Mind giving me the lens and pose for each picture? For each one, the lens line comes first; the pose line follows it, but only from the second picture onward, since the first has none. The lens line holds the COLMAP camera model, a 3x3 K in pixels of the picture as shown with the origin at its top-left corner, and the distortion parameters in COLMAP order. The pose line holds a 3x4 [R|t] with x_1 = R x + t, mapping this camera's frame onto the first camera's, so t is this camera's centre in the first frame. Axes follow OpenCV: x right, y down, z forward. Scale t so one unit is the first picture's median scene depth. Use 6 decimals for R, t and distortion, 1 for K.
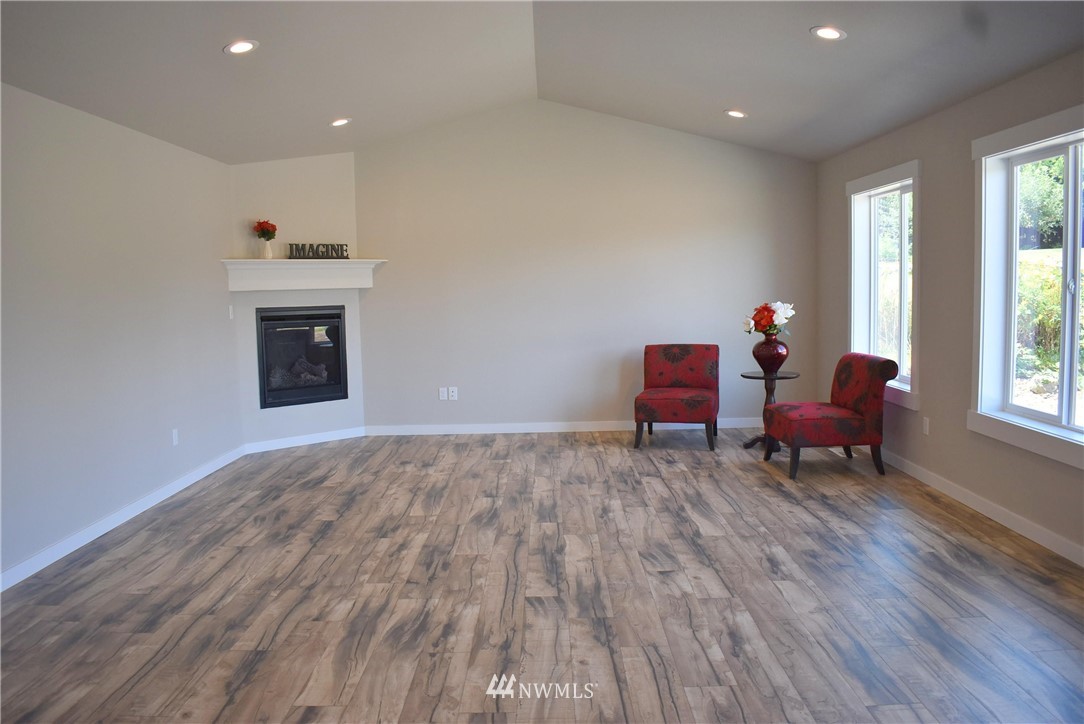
lens RADIAL K [[851.8, 0, 542.0], [0, 851.8, 362.0], [0, 0, 1]] dist [-0.089778, 0.007167]
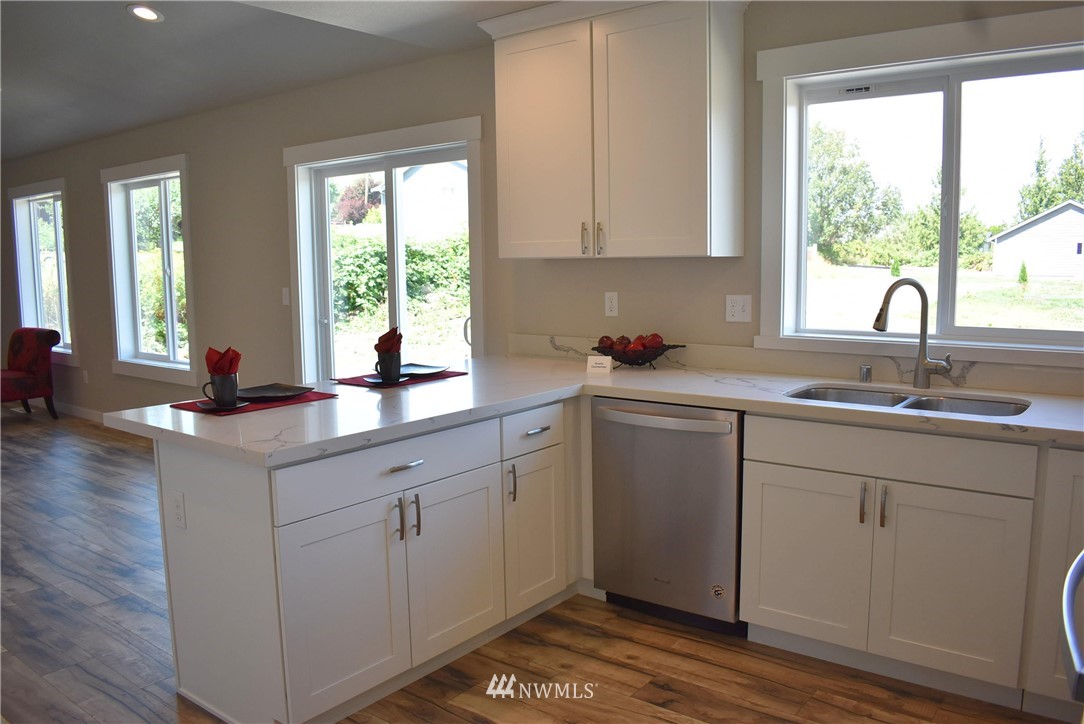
lens RADIAL K [[851.8, 0, 542.0], [0, 851.8, 362.0], [0, 0, 1]] dist [-0.089778, 0.007167]
pose [[0.613541, -0.080405, 0.785559, -0.198023], [0.069647, 0.996436, 0.047593, 0.058806], [-0.786585, 0.025512, 0.616954, -0.585881]]
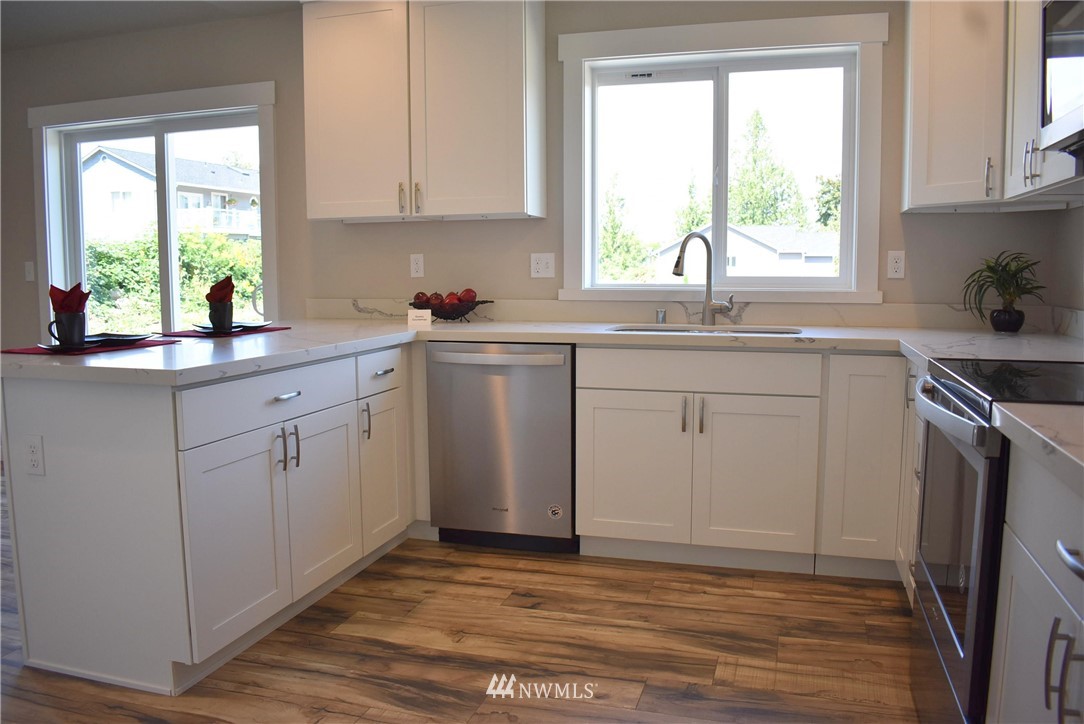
lens RADIAL K [[851.8, 0, 542.0], [0, 851.8, 362.0], [0, 0, 1]] dist [-0.089778, 0.007167]
pose [[0.285595, -0.079311, 0.955063, -0.323683], [0.082350, 0.994915, 0.057995, 0.115435], [-0.954806, 0.062087, 0.290674, -0.476554]]
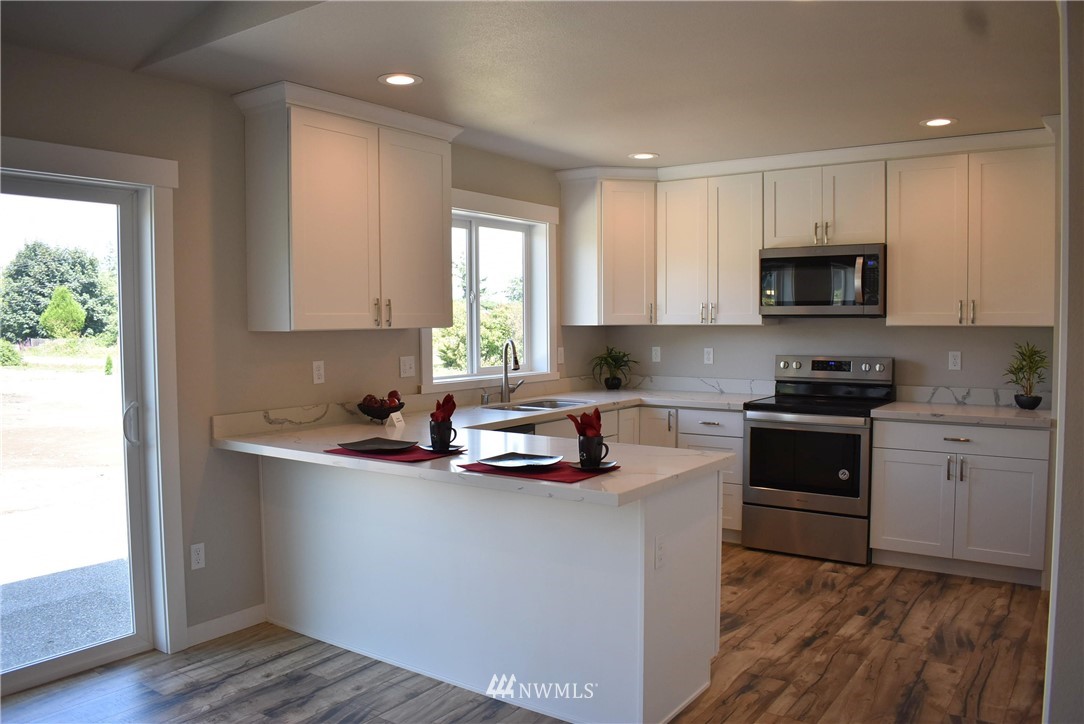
lens RADIAL K [[851.8, 0, 542.0], [0, 851.8, 362.0], [0, 0, 1]] dist [-0.089778, 0.007167]
pose [[-0.822204, -0.000669, 0.569193, -0.201347], [0.075801, 0.990963, 0.110661, -0.068065], [-0.564123, 0.134131, -0.814723, 0.700929]]
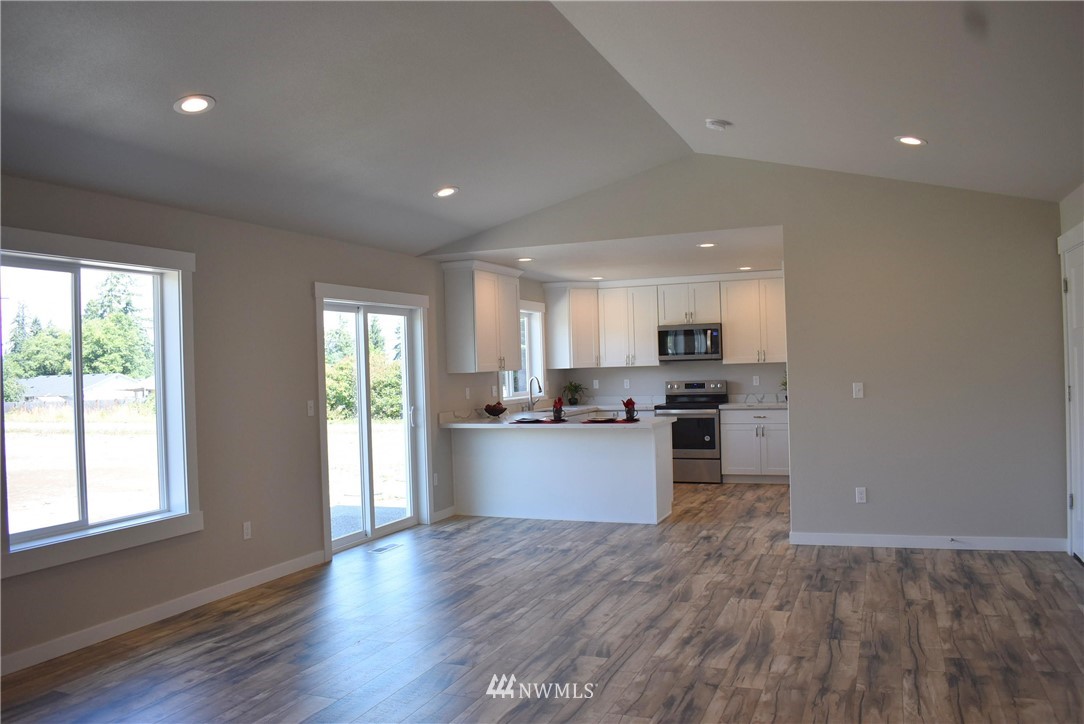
lens RADIAL K [[851.8, 0, 542.0], [0, 851.8, 362.0], [0, 0, 1]] dist [-0.089778, 0.007167]
pose [[-0.927056, 0.052815, 0.371184, -0.354363], [0.085002, 0.993856, 0.070883, -0.178799], [-0.365160, 0.097264, -0.925850, 1.959816]]
